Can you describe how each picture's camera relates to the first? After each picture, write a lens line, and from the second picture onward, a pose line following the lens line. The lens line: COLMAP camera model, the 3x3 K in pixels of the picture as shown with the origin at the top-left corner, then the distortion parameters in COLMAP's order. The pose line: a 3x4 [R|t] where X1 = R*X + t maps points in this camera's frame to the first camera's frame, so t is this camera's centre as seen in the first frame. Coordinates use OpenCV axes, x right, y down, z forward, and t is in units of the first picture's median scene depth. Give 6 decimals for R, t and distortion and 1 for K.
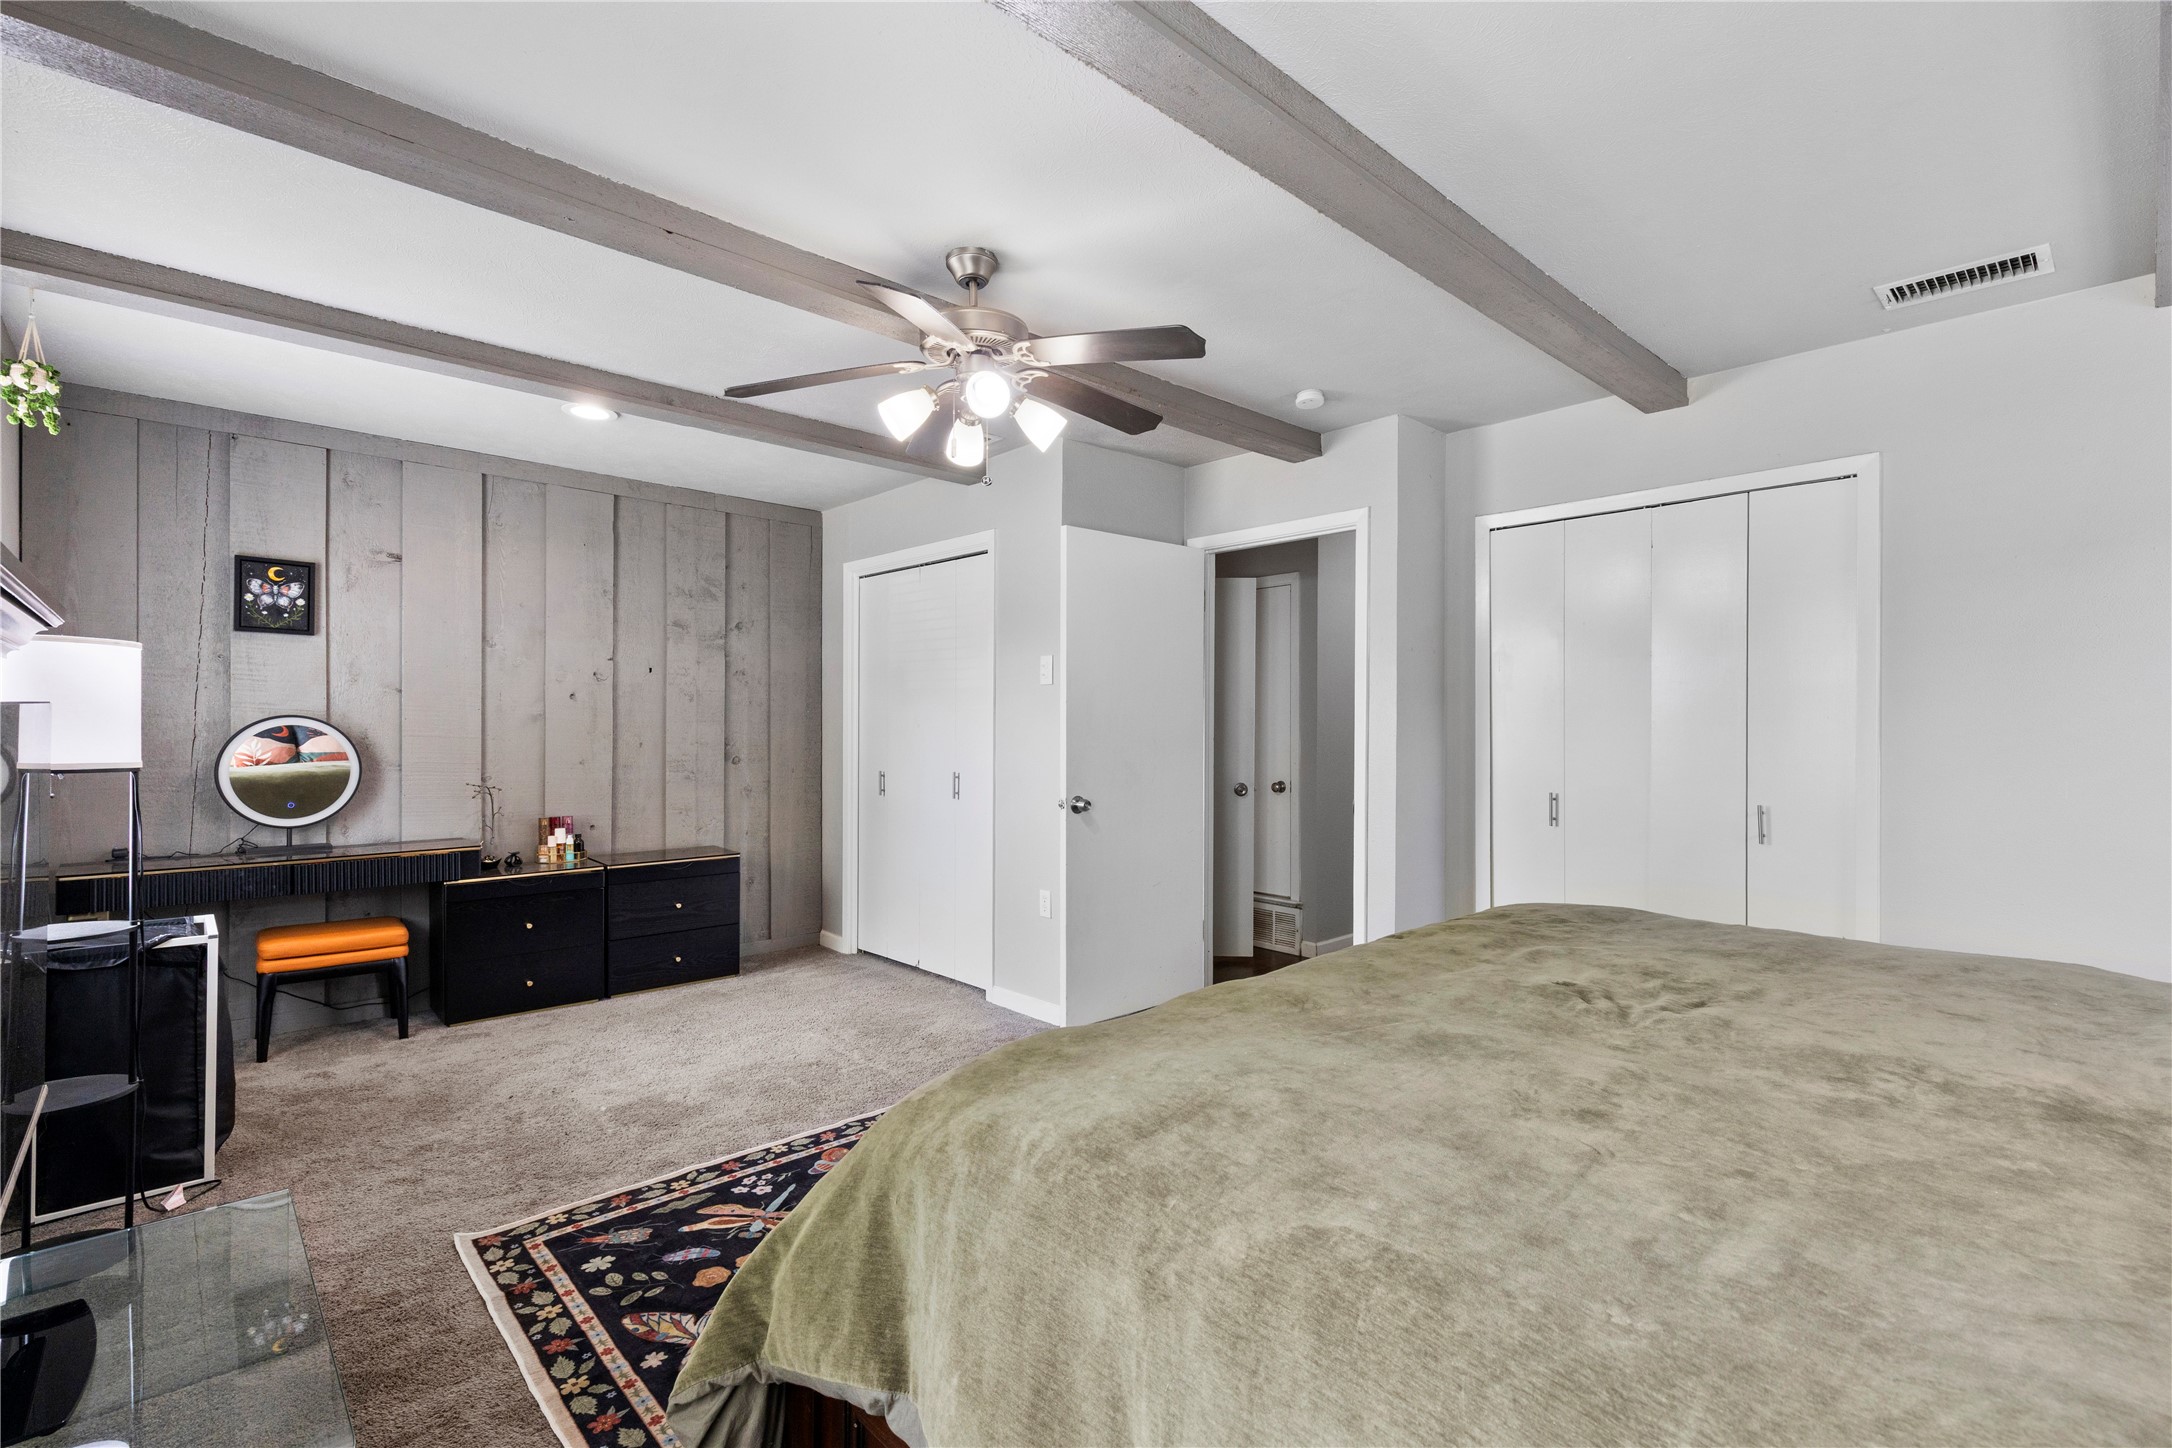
lens RADIAL K [[990.4, 0, 1097.1], [0, 990.4, 726.2], [0, 0, 1]] dist [0.001293, -0.000457]
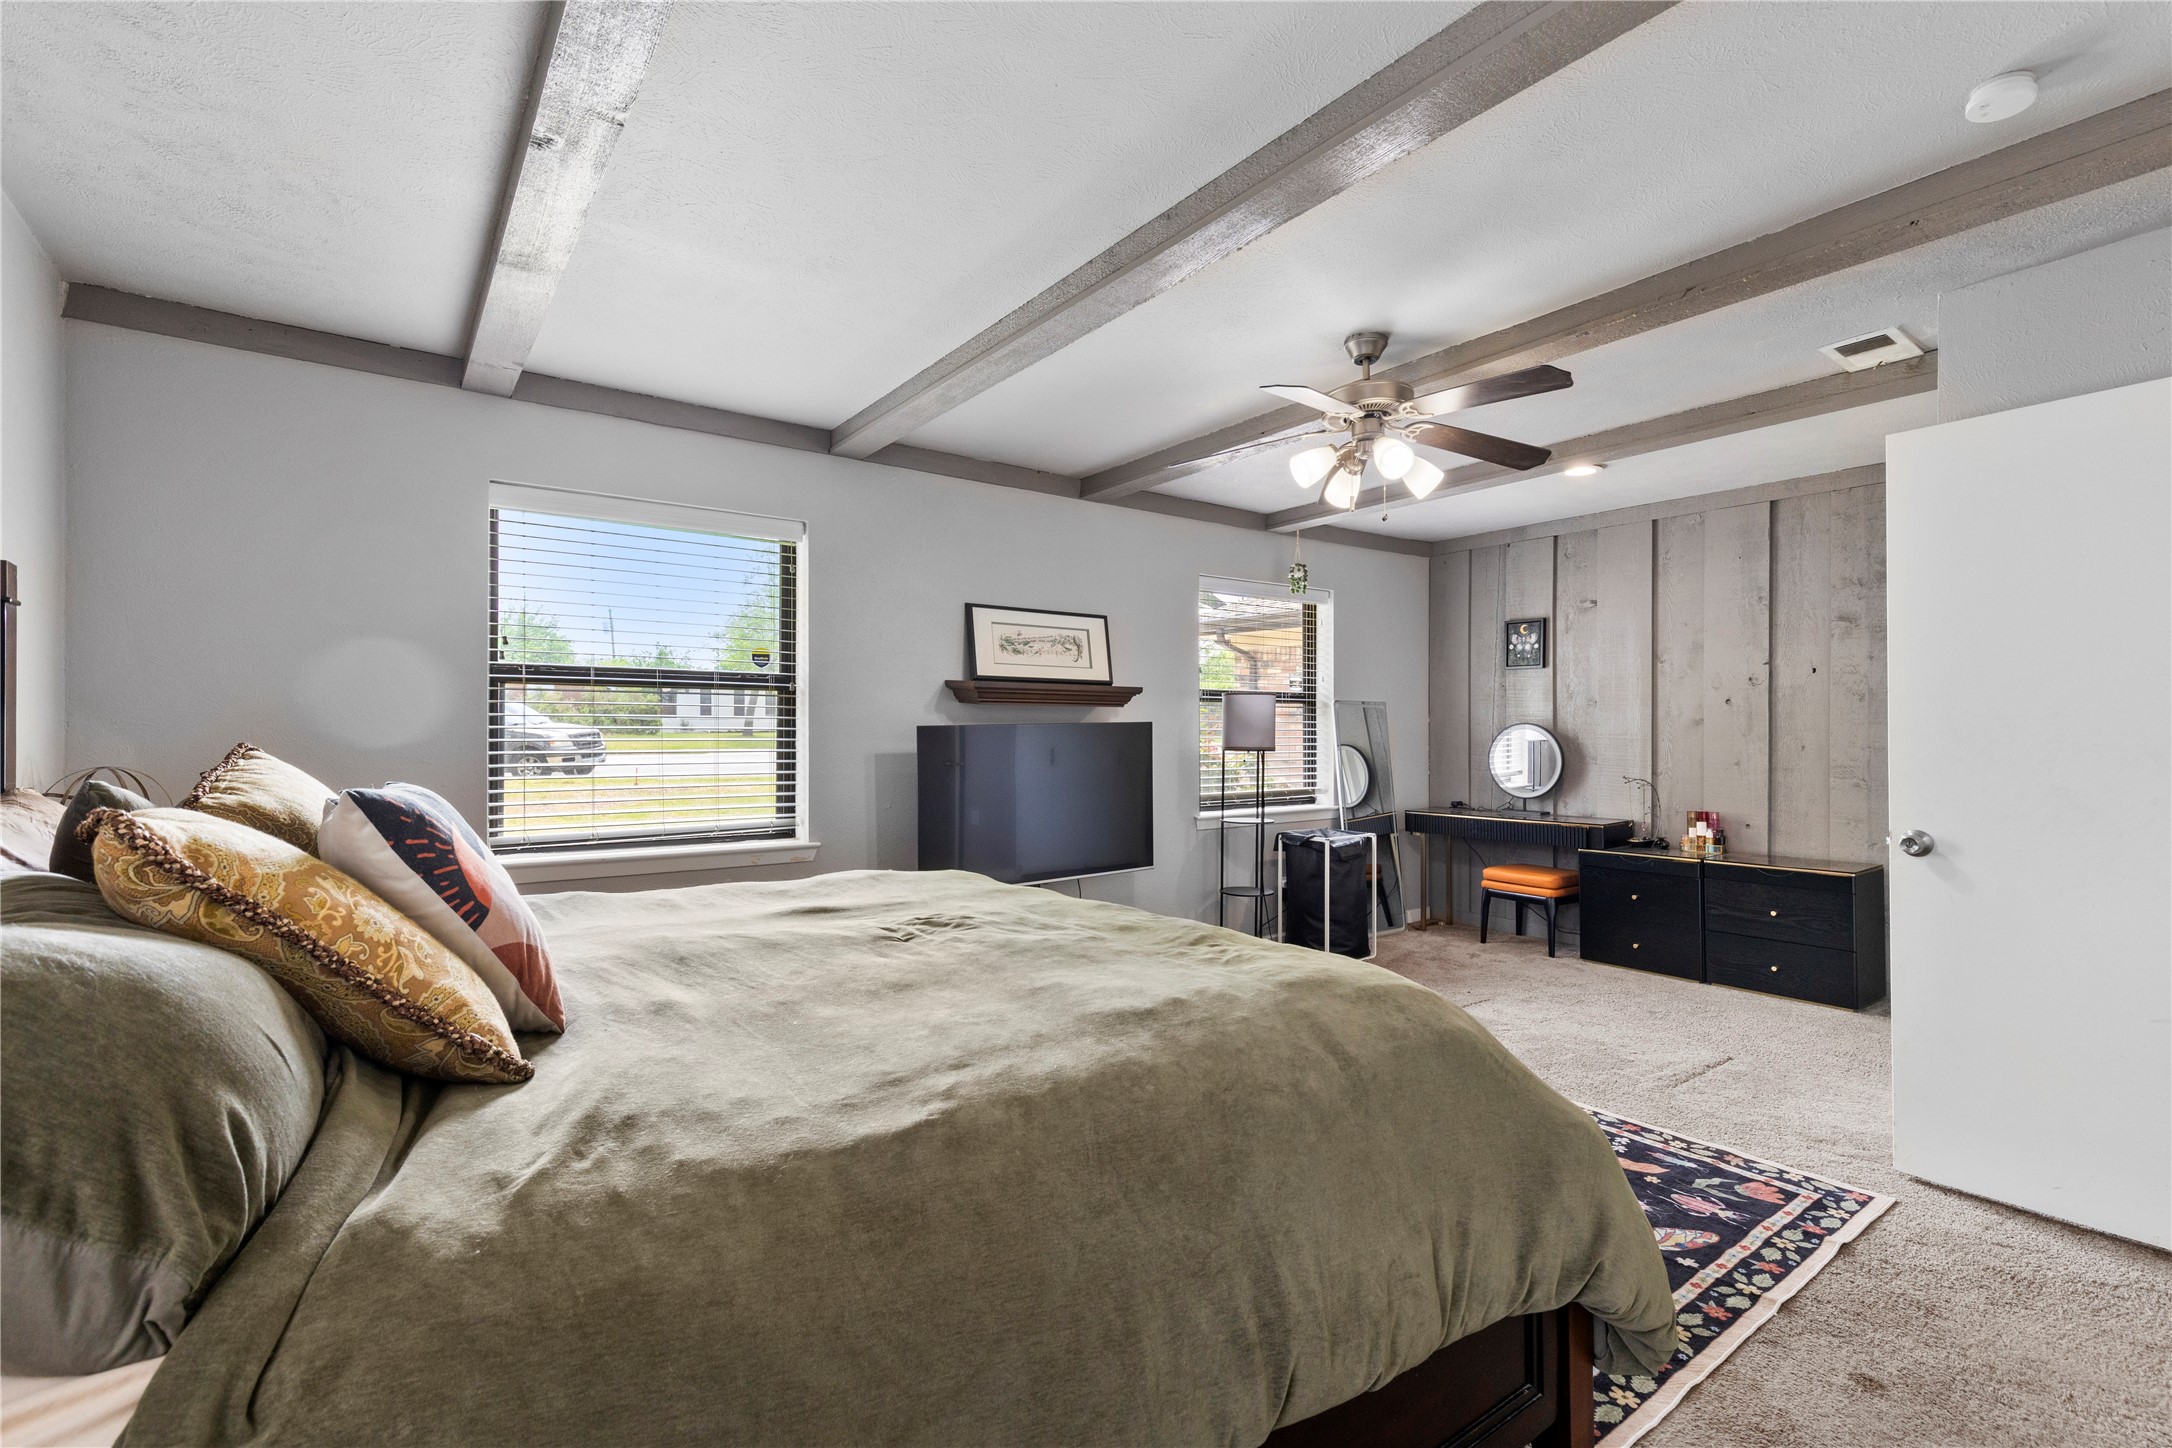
lens RADIAL K [[954.8, 0, 1100.8], [0, 954.8, 723.9], [0, 0, 1]] dist [-0.000585, -0.000274]
pose [[-0.112069, -0.009251, -0.993657, 0.605880], [0.004205, 0.999943, -0.009784, 0.001385], [0.993692, -0.005274, -0.112023, 0.464166]]
